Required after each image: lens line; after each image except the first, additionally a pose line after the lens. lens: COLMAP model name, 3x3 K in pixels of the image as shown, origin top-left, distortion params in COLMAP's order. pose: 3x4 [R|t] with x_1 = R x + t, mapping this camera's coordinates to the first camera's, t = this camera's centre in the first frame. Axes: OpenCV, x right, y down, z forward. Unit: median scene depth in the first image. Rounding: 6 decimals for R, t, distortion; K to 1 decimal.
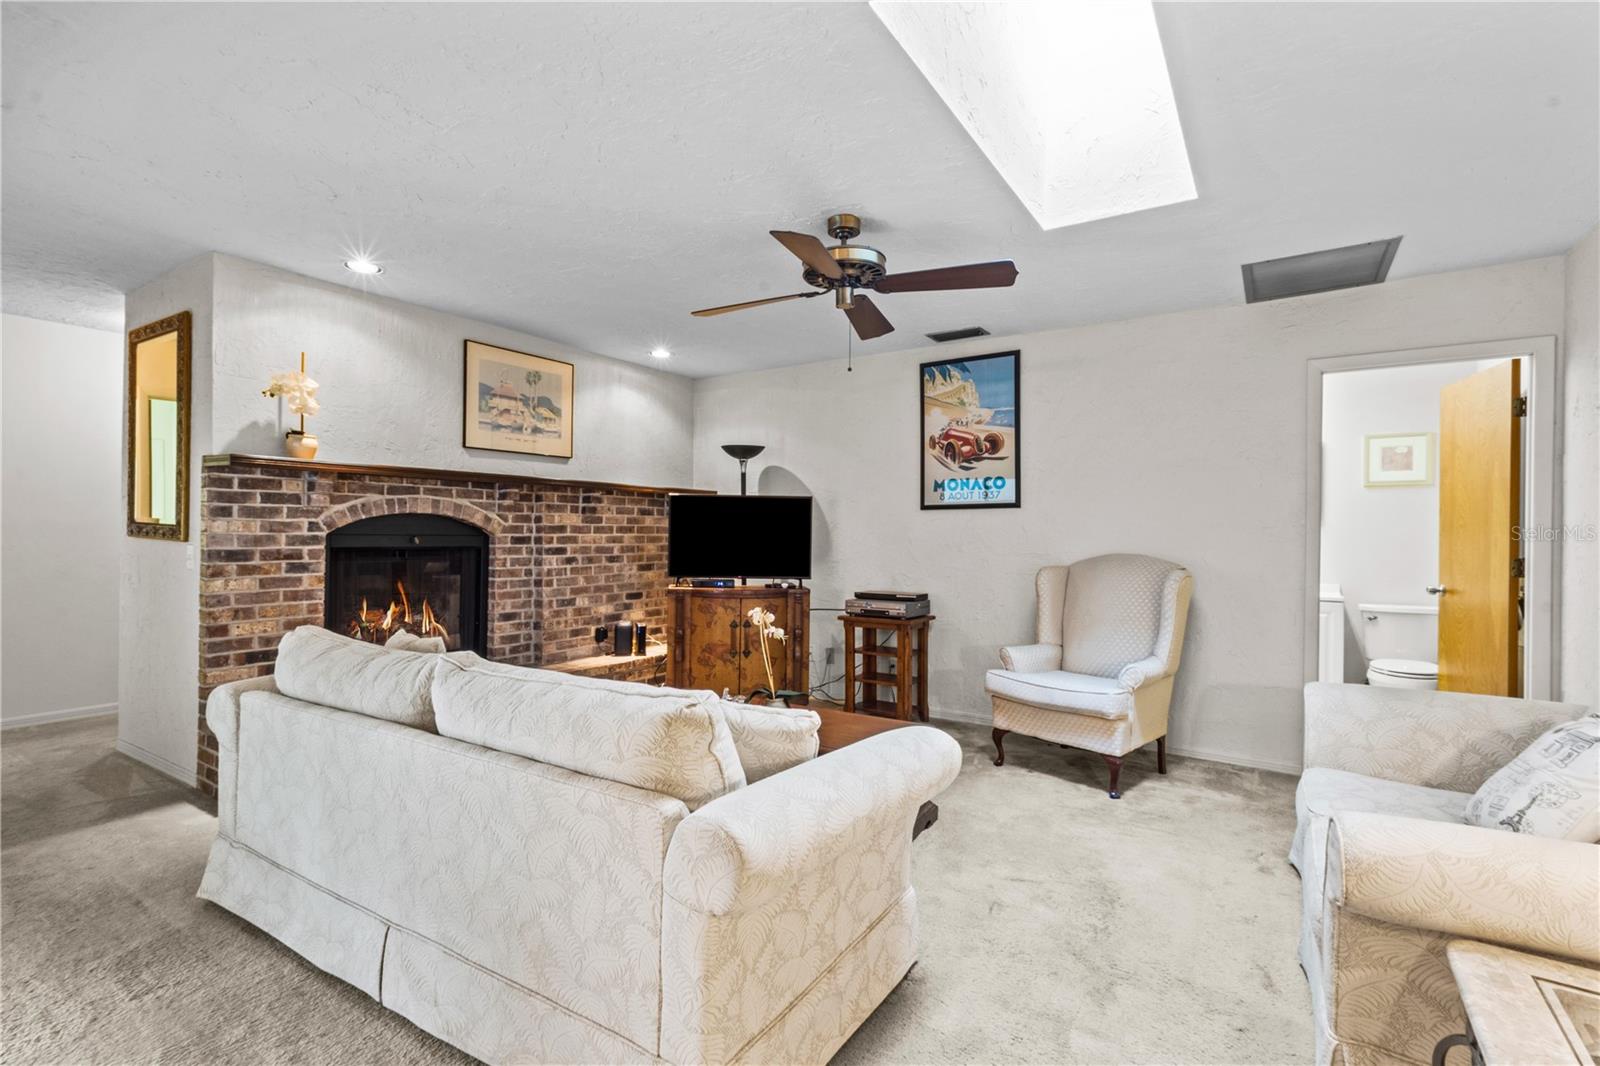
lens RADIAL K [[740.0, 0, 790.2], [0, 740.0, 526.9], [0, 0, 1]] dist [-0.000570, 0.002251]
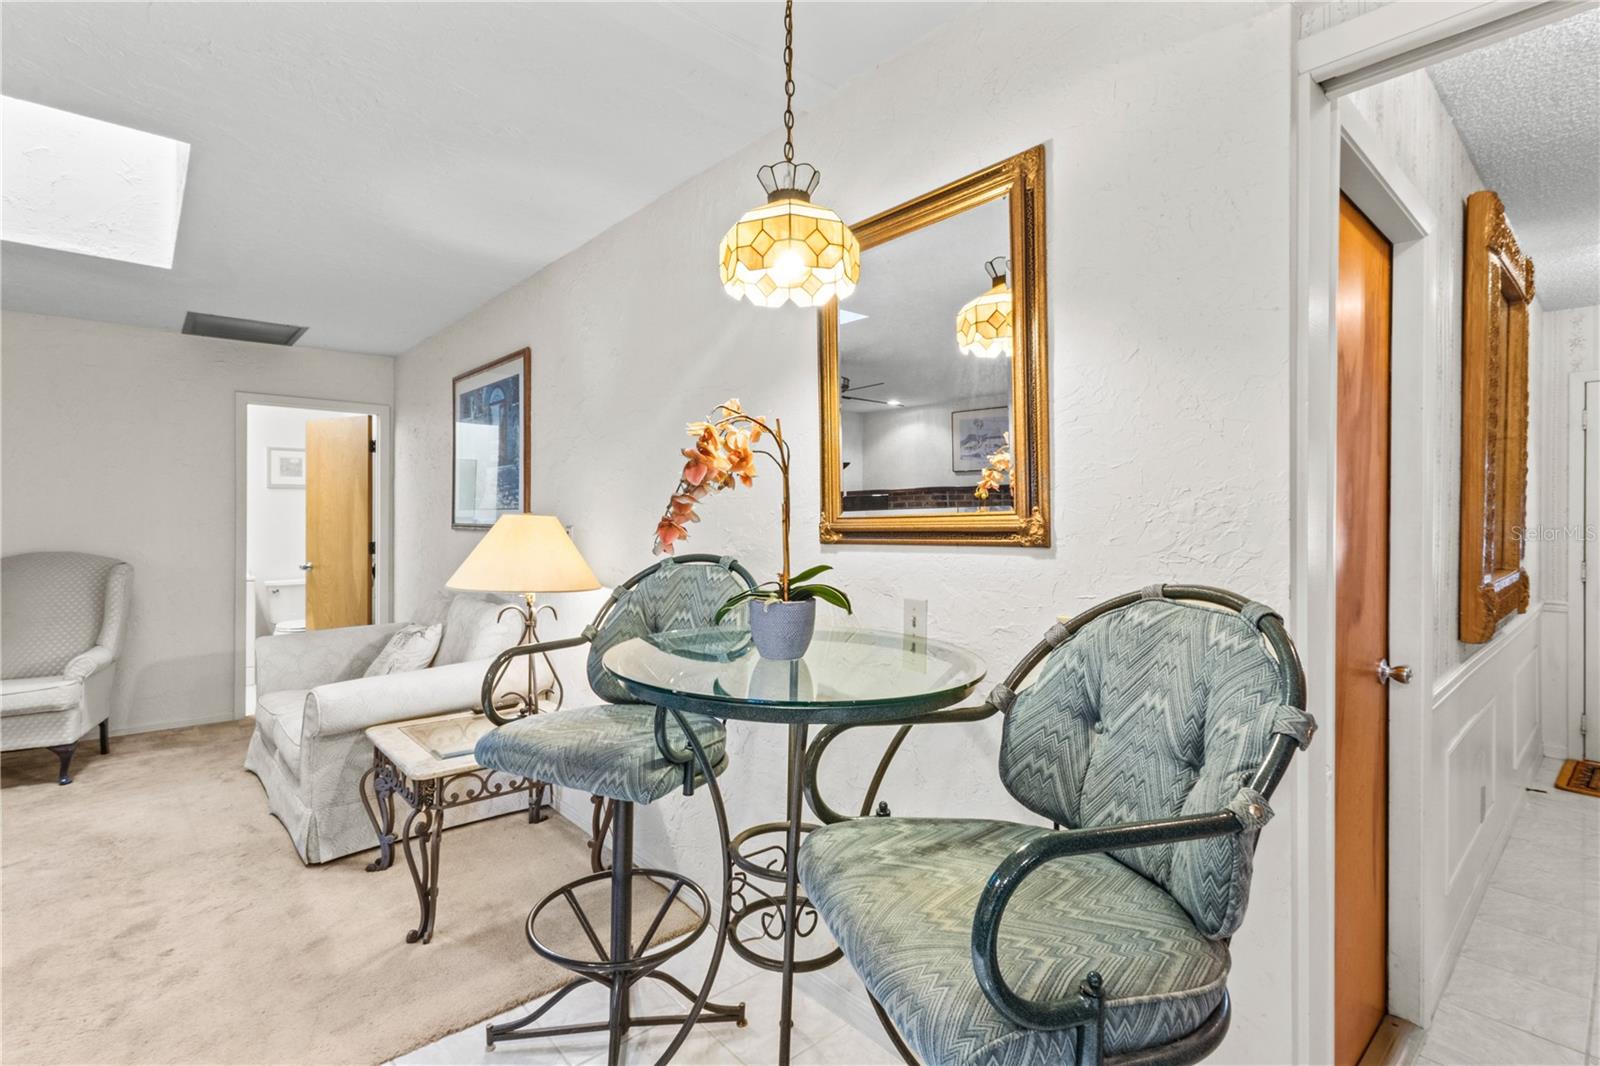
lens RADIAL K [[740.0, 0, 794.0], [0, 740.0, 522.5], [0, 0, 1]] dist [-0.000570, 0.002251]
pose [[0.254127, -0.015269, 0.967050, -0.309405], [-0.002418, 0.999862, 0.016422, -0.026602], [-0.967168, -0.006511, 0.254055, -0.266220]]
